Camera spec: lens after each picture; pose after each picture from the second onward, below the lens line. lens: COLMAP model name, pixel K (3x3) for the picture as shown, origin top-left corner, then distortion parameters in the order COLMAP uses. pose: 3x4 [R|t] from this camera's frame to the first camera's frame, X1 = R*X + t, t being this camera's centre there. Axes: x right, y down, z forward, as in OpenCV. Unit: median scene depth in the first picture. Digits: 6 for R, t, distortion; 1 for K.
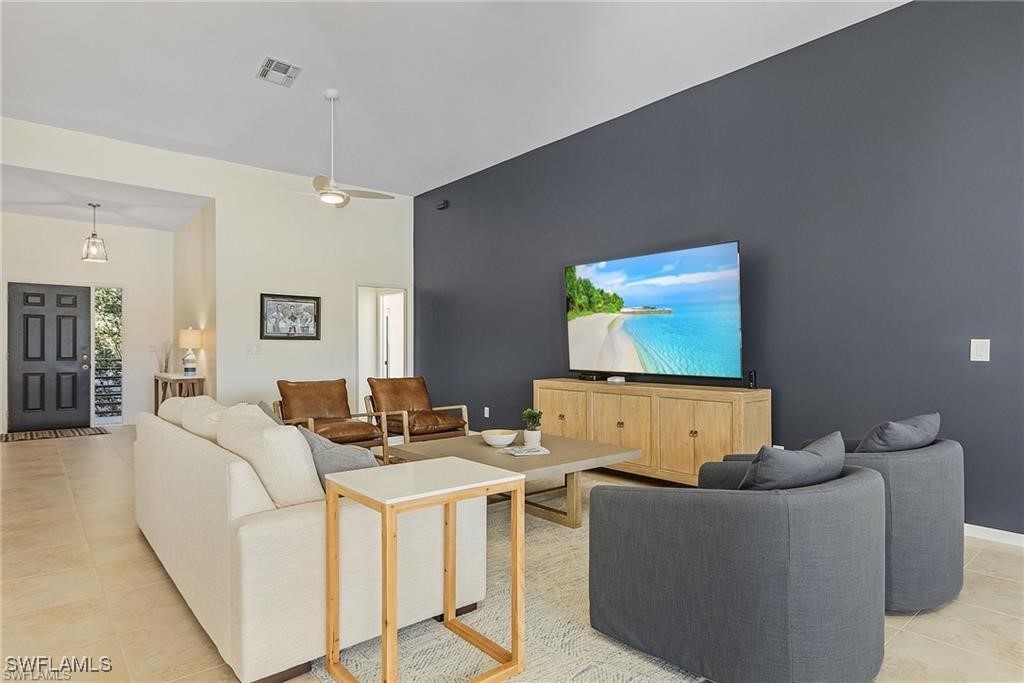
lens RADIAL K [[579.8, 0, 512.2], [0, 579.8, 347.3], [0, 0, 1]] dist [-0.002620, -0.000500]
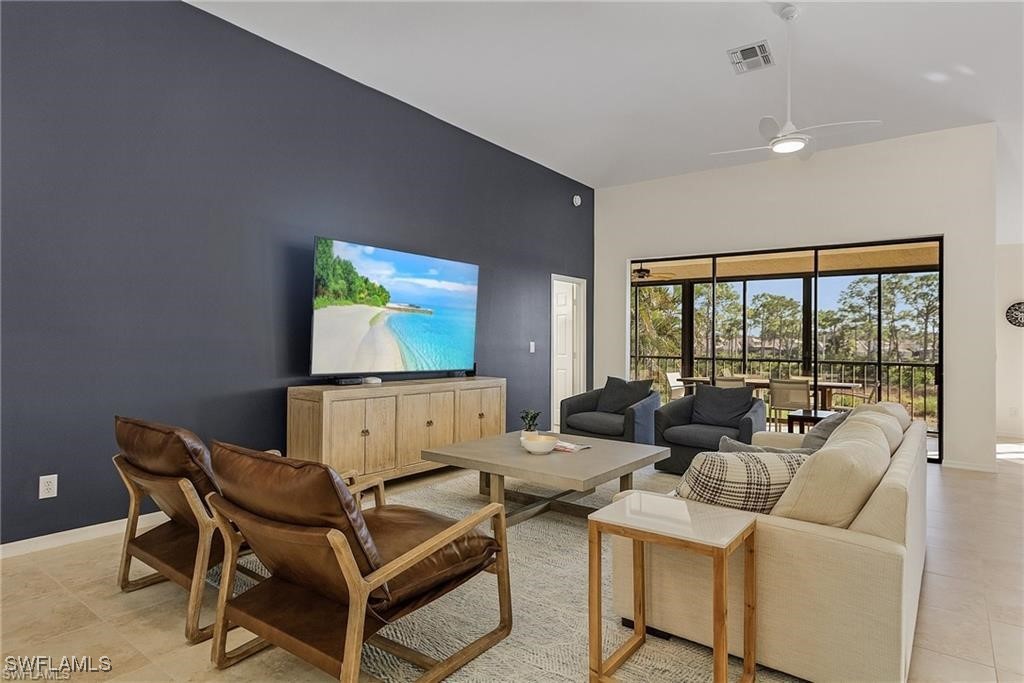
lens RADIAL K [[579.8, 0, 512.3], [0, 579.8, 339.4], [0, 0, 1]] dist [-0.002620, -0.000500]
pose [[-0.212349, 0.016303, 0.977058, -0.746786], [-0.001195, 0.999856, -0.016943, 0.006218], [-0.977193, -0.004765, -0.212299, 0.990886]]
